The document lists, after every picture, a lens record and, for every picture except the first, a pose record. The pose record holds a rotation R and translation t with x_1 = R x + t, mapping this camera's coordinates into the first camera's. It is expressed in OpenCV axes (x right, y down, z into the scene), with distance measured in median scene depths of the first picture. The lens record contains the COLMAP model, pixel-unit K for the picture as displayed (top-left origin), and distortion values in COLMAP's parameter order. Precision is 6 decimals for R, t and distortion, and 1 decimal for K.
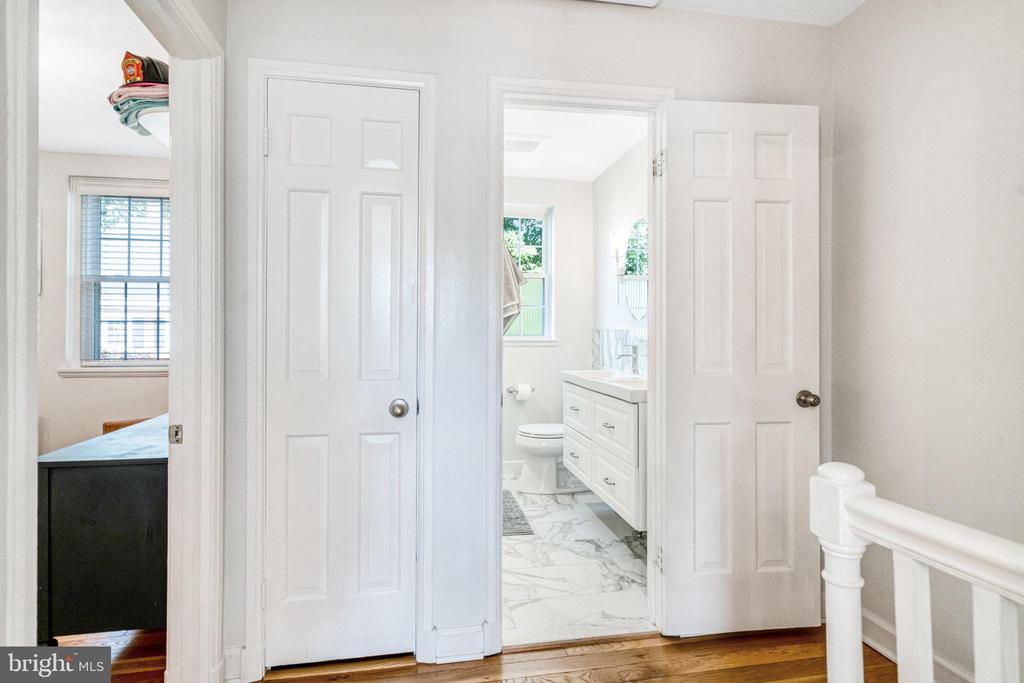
lens RADIAL K [[530.9, 0, 512.9], [0, 530.9, 330.2], [0, 0, 1]] dist [0.000547, 0.000190]
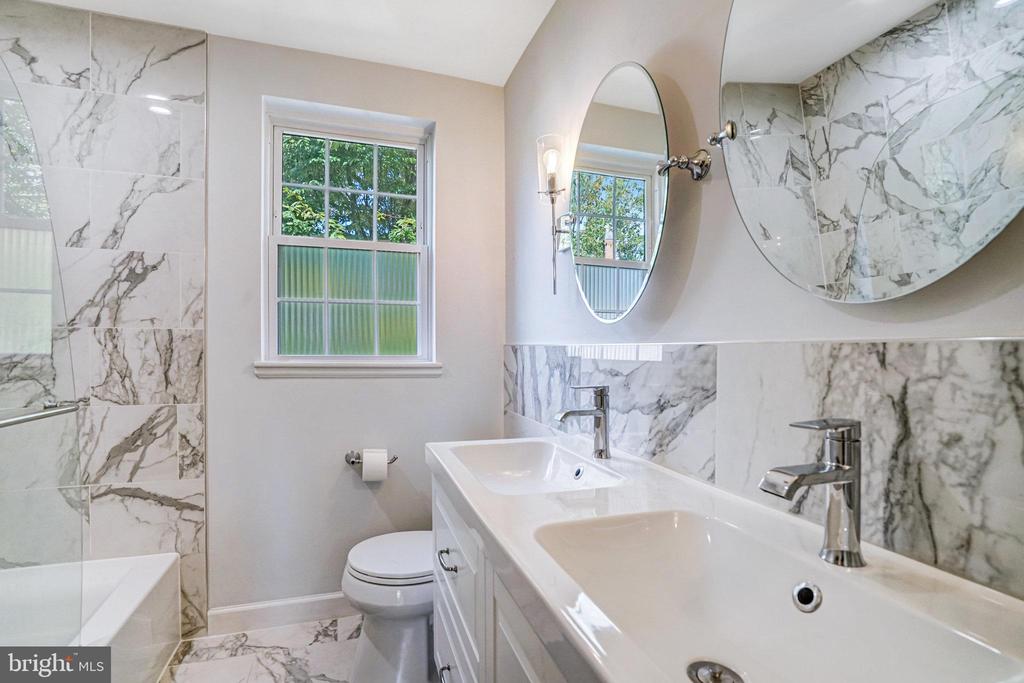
lens RADIAL K [[487.0, 0, 507.2], [0, 487.0, 346.0], [0, 0, 1]] dist [-0.036026, 0.000634]
pose [[0.991620, -0.003853, 0.129131, 0.088305], [0.003564, 0.999991, 0.002462, -0.002364], [-0.129139, -0.001981, 0.991624, 0.504004]]
